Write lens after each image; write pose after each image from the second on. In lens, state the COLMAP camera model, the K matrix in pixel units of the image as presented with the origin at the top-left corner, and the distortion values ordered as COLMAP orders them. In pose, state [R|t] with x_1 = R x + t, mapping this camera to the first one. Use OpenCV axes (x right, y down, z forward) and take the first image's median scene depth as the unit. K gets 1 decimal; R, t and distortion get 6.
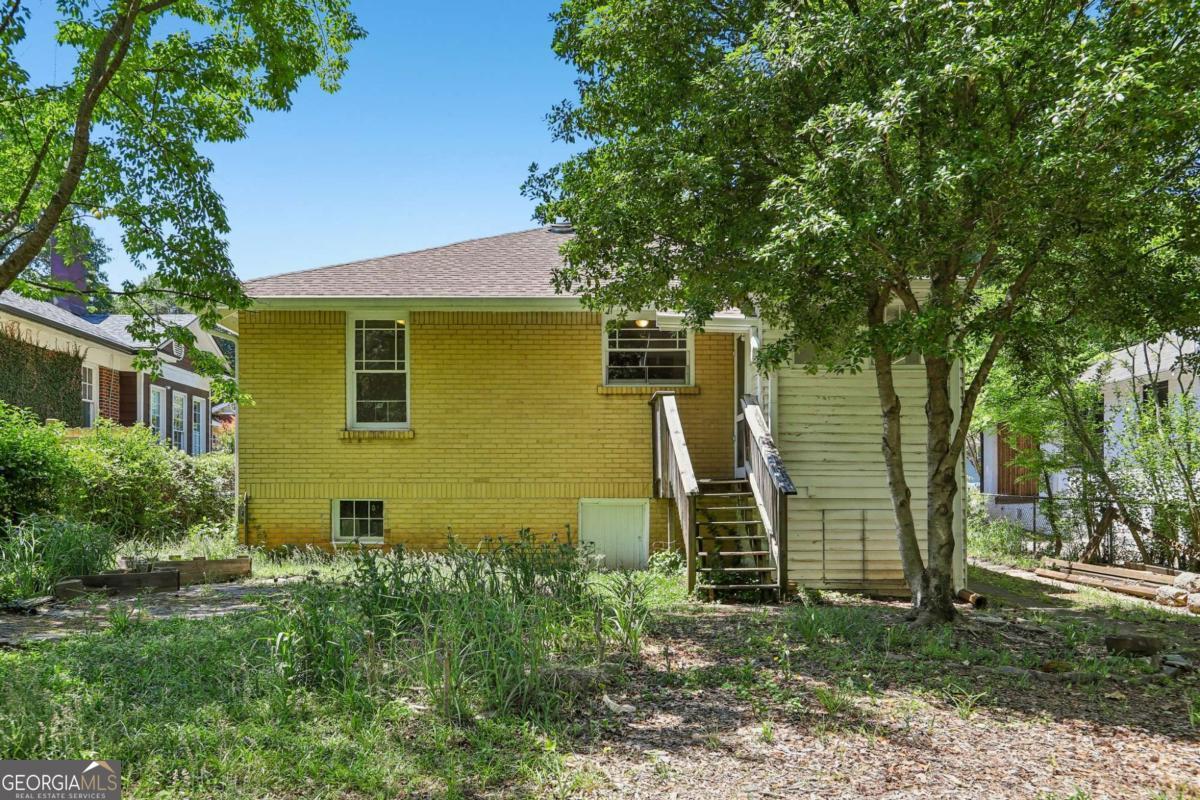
lens RADIAL K [[898.6, 0, 600.0], [0, 898.6, 400.0], [0, 0, 1]] dist [0.000995, 0.000163]
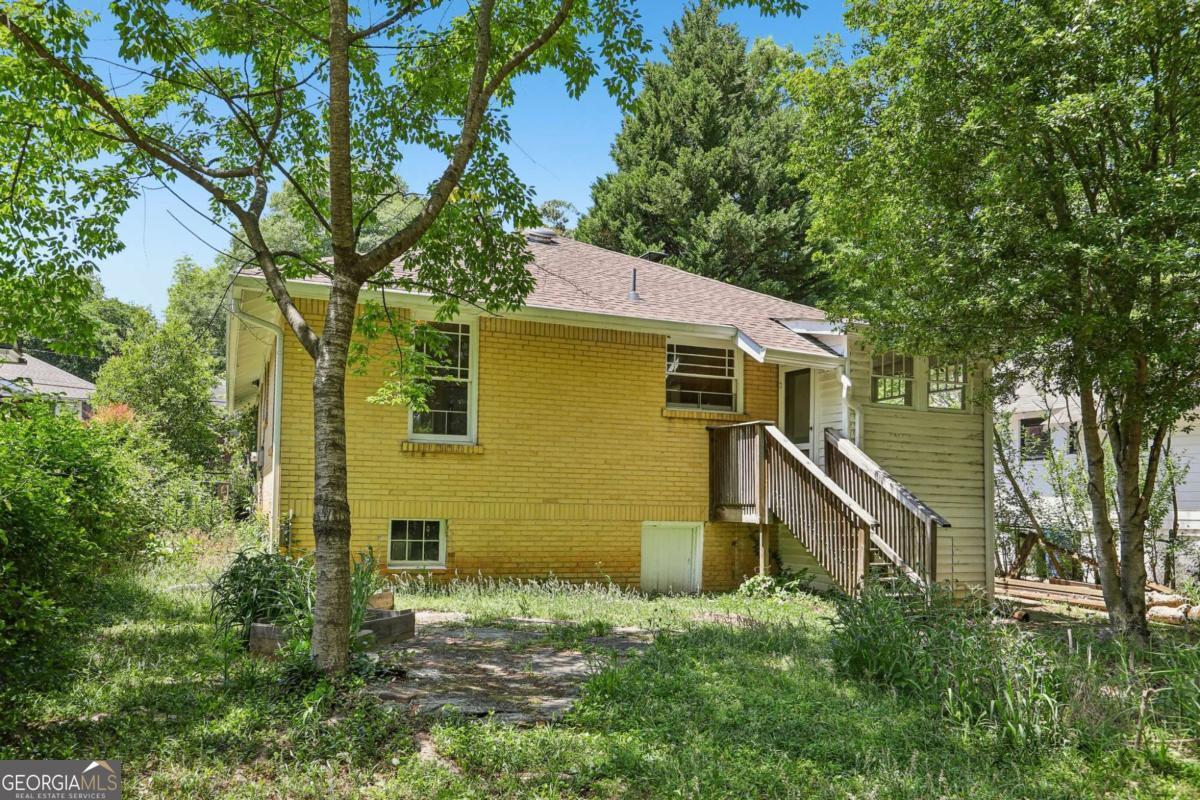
lens RADIAL K [[898.6, 0, 600.0], [0, 898.6, 400.0], [0, 0, 1]] dist [0.000995, 0.000163]
pose [[0.926206, 0.061737, 0.371930, -0.437920], [-0.059336, 0.998077, -0.017910, -0.003243], [-0.372320, -0.005480, 0.928088, 0.096502]]
